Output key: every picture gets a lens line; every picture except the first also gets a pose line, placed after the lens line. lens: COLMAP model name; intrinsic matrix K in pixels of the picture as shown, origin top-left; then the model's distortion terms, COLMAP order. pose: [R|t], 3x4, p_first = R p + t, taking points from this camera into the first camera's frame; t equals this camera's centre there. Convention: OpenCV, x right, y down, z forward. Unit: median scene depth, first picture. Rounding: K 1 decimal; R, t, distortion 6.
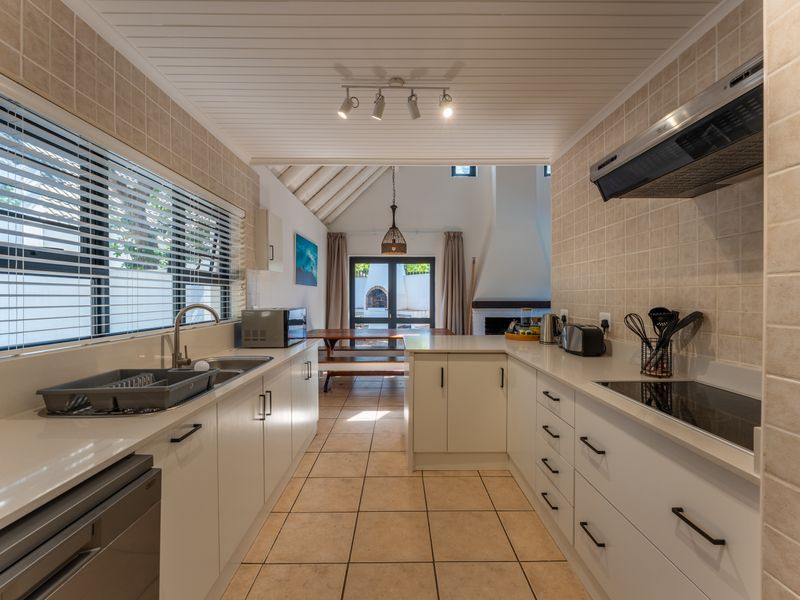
lens RADIAL K [[356.4, 0, 400.0], [0, 356.4, 300.0], [0, 0, 1]] dist [-0.002440, -0.000653]
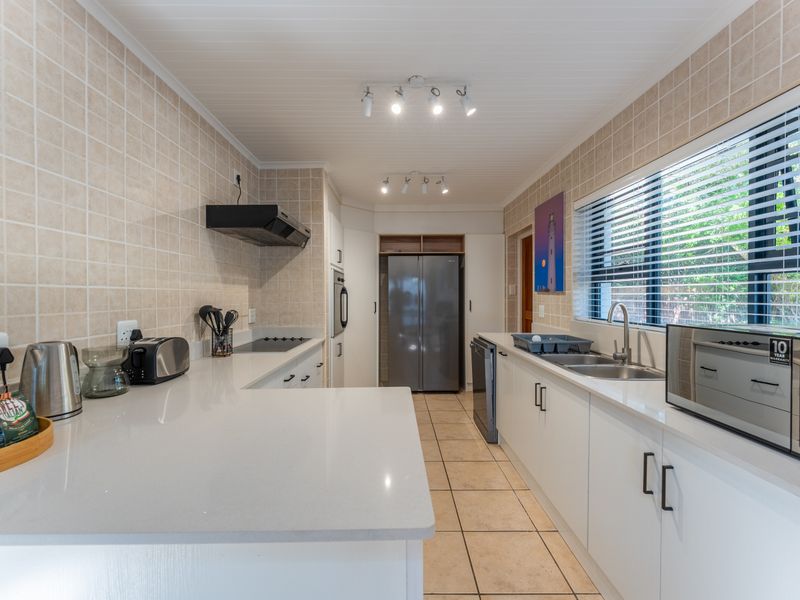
lens RADIAL K [[356.4, 0, 400.0], [0, 356.4, 300.0], [0, 0, 1]] dist [-0.002440, -0.000653]
pose [[-0.999977, 0.006754, -0.000688, 0.041588], [0.006736, 0.999698, 0.023621, -0.022396], [0.000847, 0.023616, -0.999721, 2.061445]]
